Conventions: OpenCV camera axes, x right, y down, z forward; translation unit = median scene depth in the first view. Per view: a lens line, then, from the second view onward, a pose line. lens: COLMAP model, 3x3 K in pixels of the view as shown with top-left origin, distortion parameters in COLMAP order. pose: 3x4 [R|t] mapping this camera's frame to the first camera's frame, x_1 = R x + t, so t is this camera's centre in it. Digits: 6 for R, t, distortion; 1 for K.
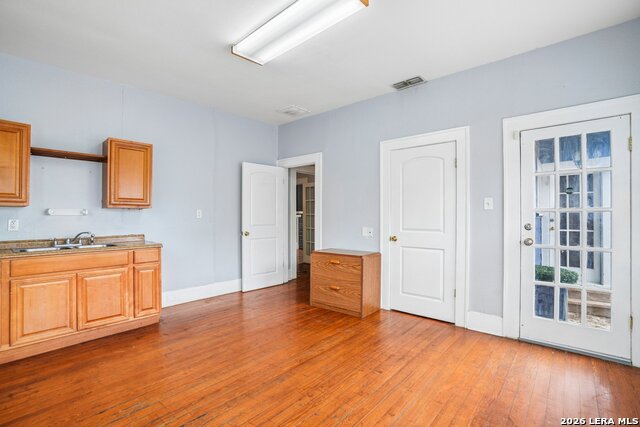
lens RADIAL K [[295.6, 0, 318.4], [0, 295.6, 212.7], [0, 0, 1]] dist [-0.048891, 0.000958]
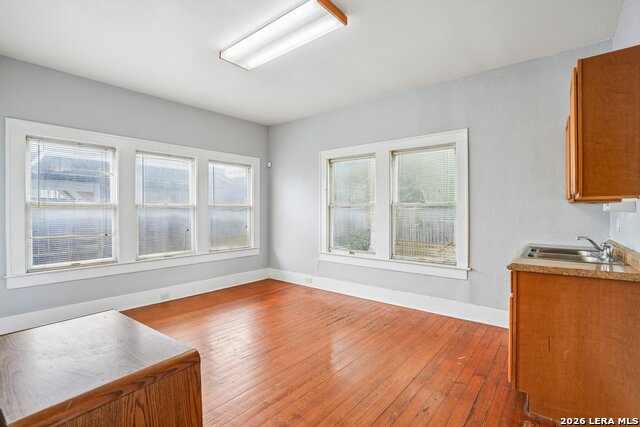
lens RADIAL K [[295.6, 0, 318.4], [0, 295.6, 212.7], [0, 0, 1]] dist [-0.048891, 0.000958]
pose [[-0.998681, 0.003054, -0.051255, -0.163884], [0.003520, 0.999953, -0.009009, 0.015336], [0.051225, -0.009178, -0.998645, 1.750535]]
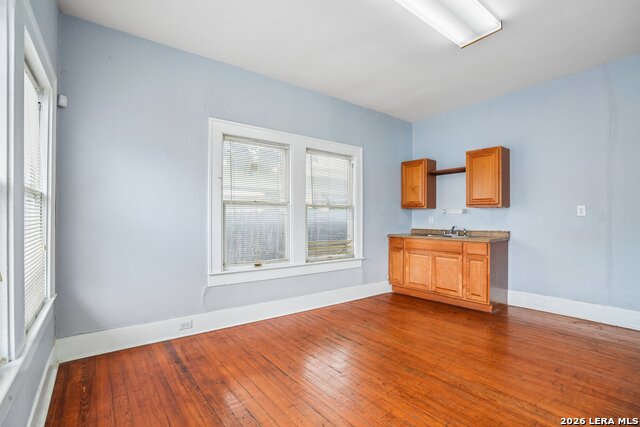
lens RADIAL K [[295.6, 0, 318.4], [0, 295.6, 212.7], [0, 0, 1]] dist [-0.048891, 0.000958]
pose [[-0.195212, -0.012577, -0.980680, 0.719180], [0.008838, 0.999855, -0.014583, 0.020280], [0.980721, -0.011514, -0.195073, 0.671515]]
